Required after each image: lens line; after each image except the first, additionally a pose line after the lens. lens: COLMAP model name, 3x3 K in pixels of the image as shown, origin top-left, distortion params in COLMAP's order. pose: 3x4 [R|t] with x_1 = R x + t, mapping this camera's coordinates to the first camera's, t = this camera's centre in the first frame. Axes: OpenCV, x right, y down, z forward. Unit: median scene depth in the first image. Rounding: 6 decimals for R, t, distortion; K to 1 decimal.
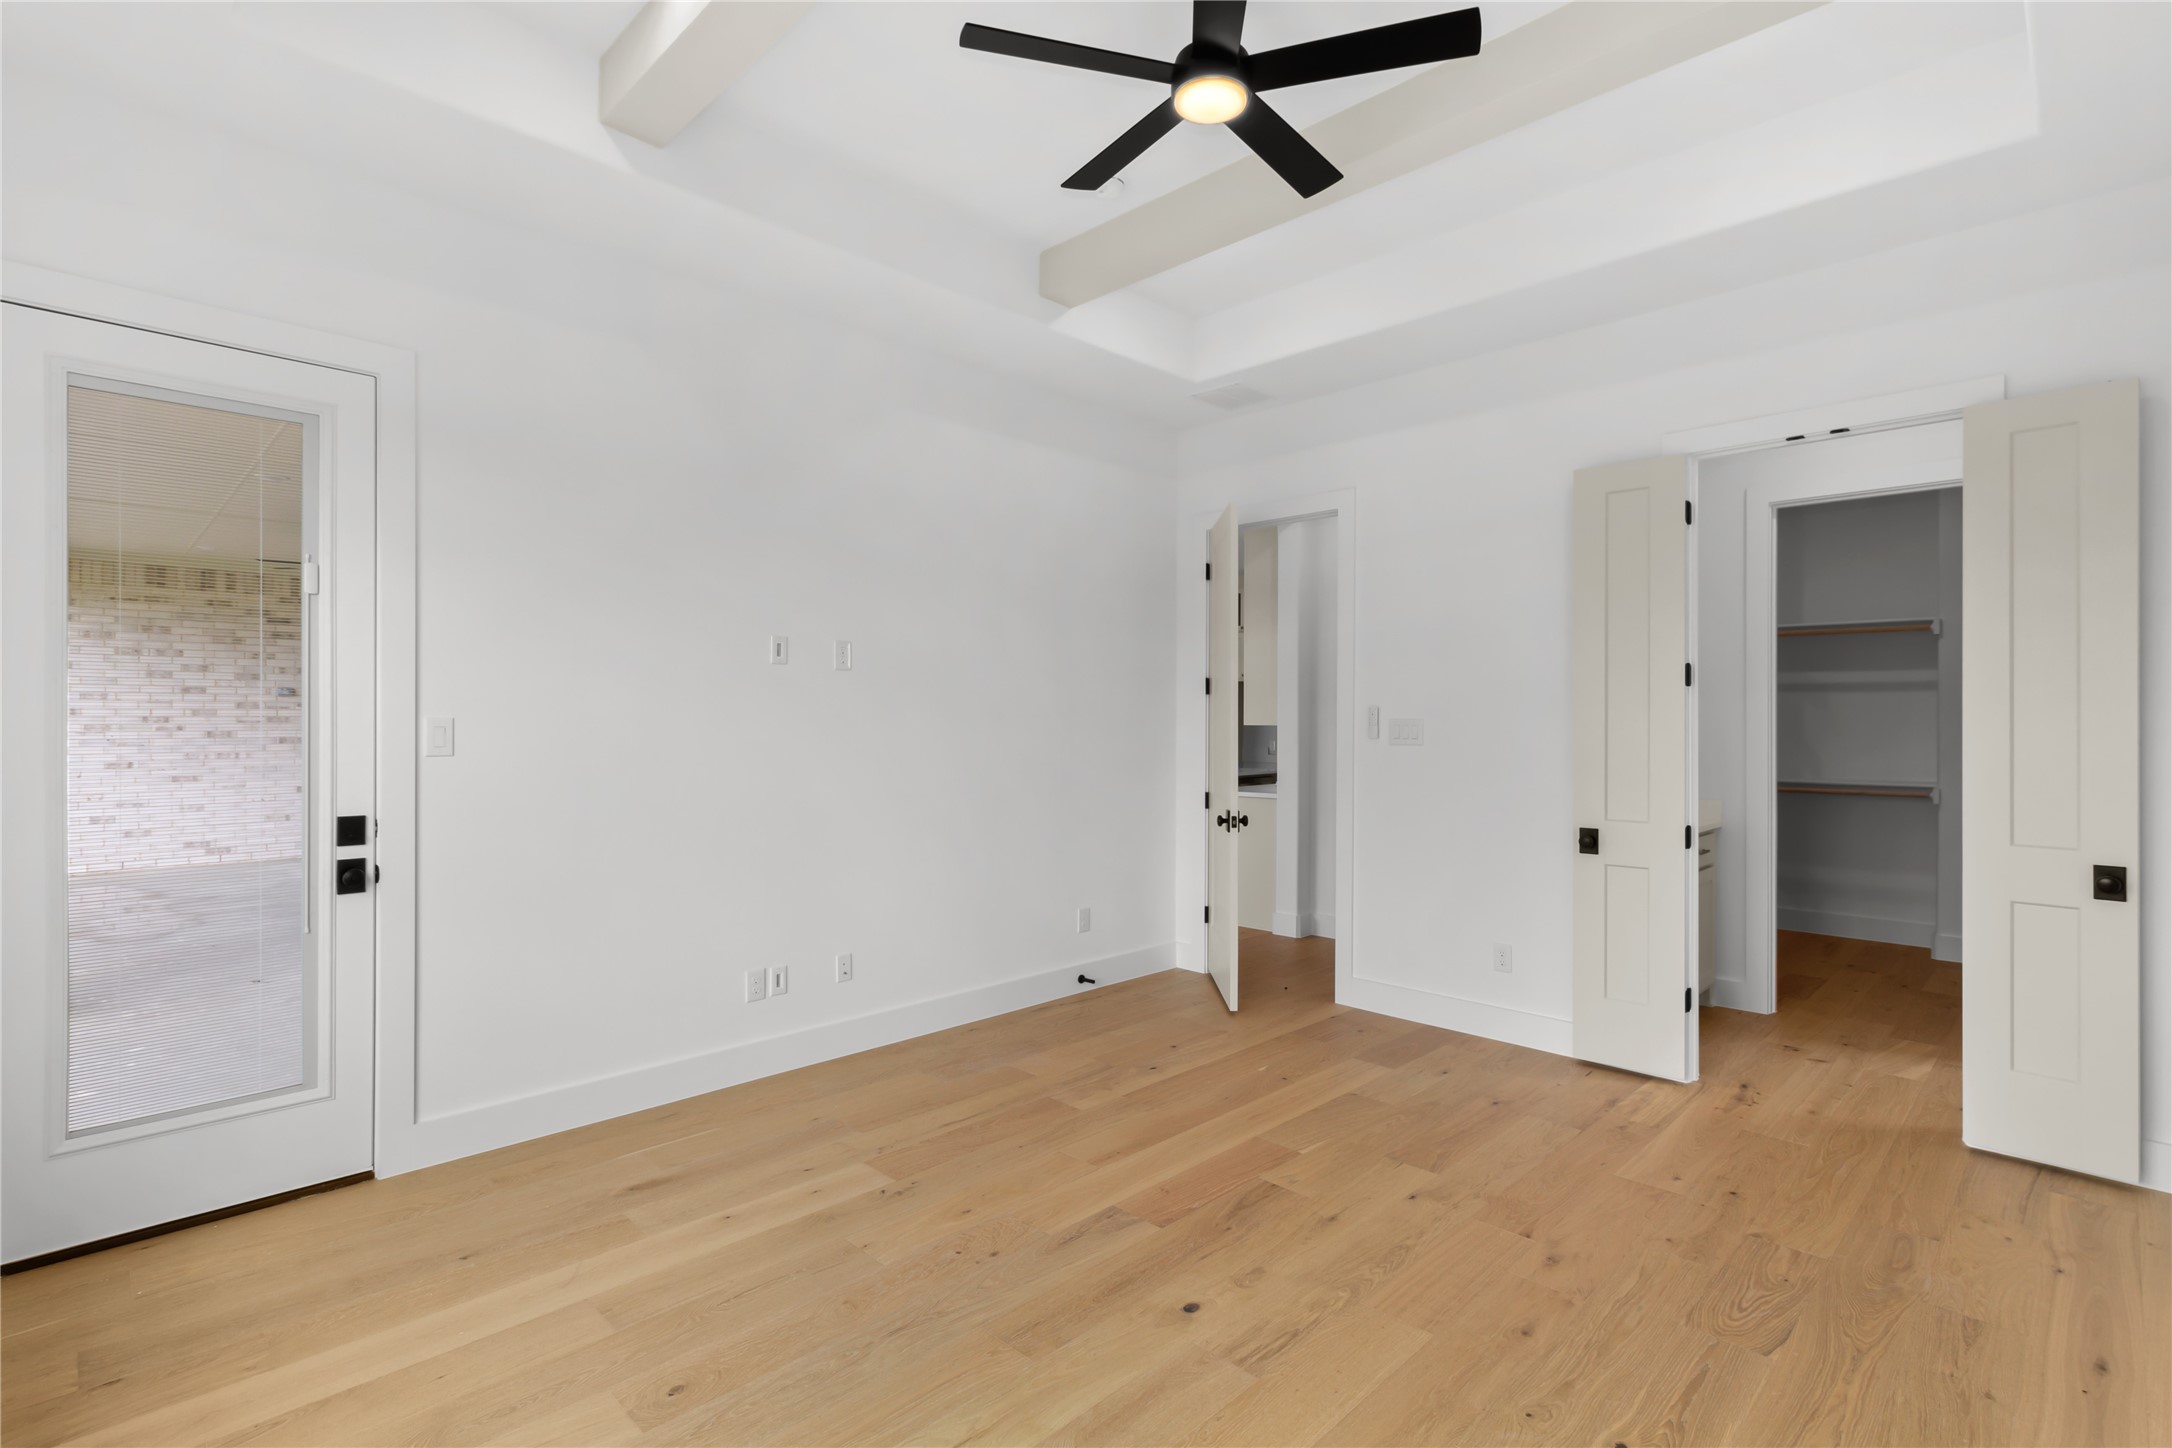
lens RADIAL K [[1025.9, 0, 1084.3], [0, 1025.9, 719.1], [0, 0, 1]] dist [-0.004127, -0.000022]
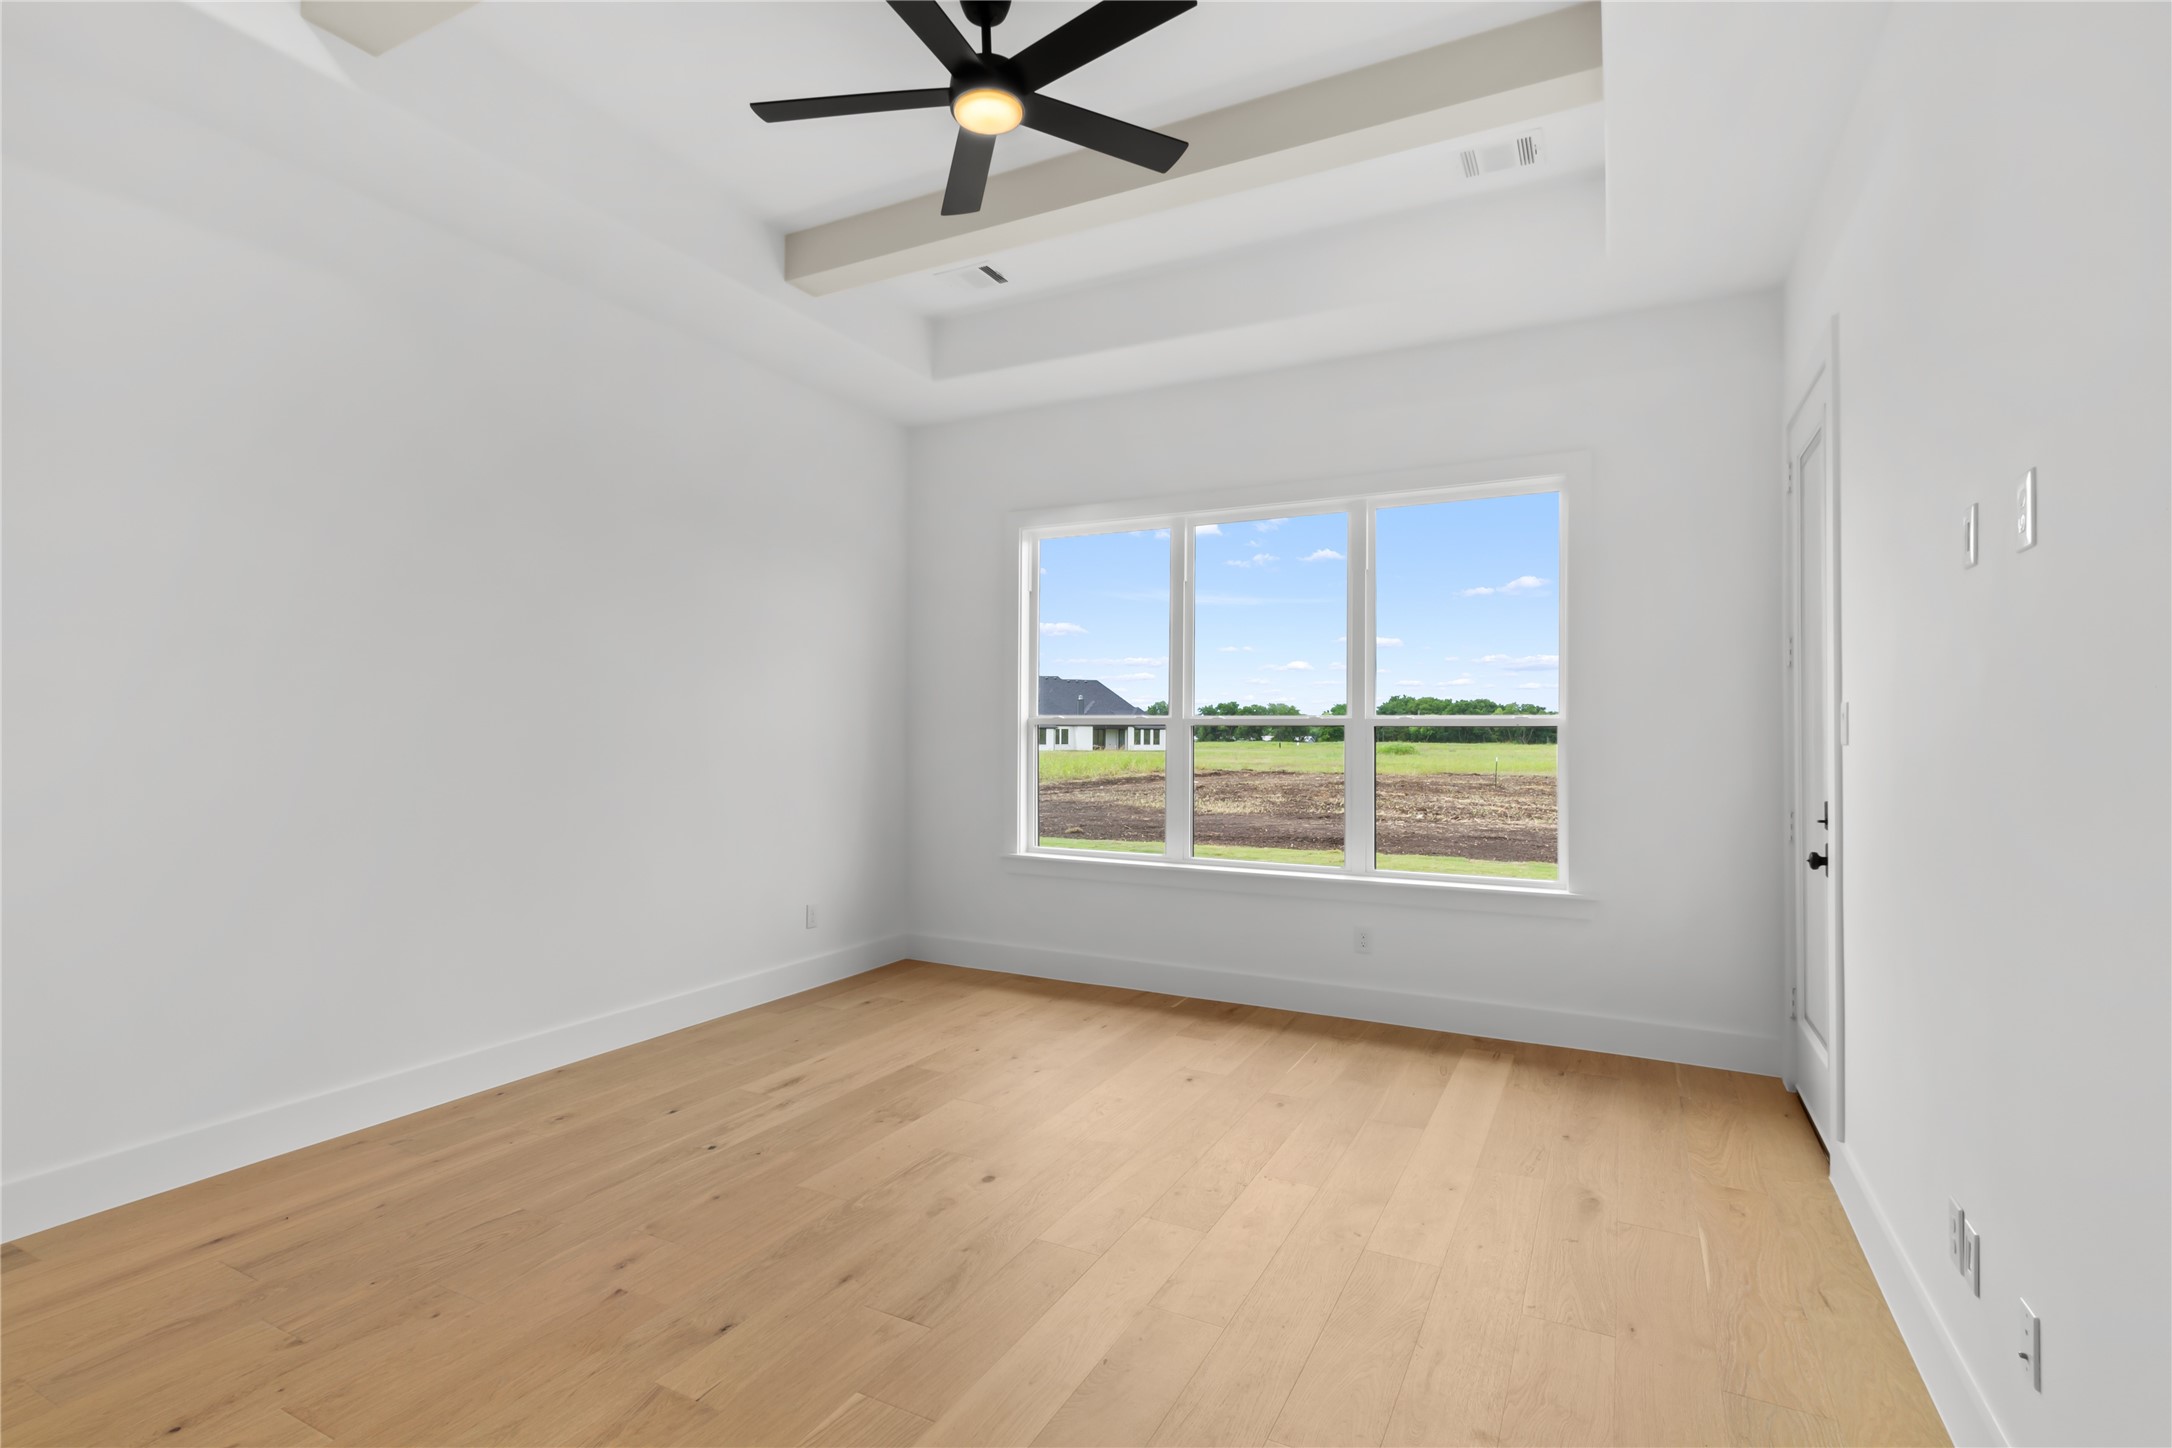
lens RADIAL K [[1025.9, 0, 1088.8], [0, 1025.9, 725.5], [0, 0, 1]] dist [-0.004127, -0.000022]
pose [[-0.952623, -0.010952, -0.303957, 0.344065], [-0.008833, 0.999926, -0.008347, 0.037115], [0.304026, -0.005267, -0.952649, 2.060289]]
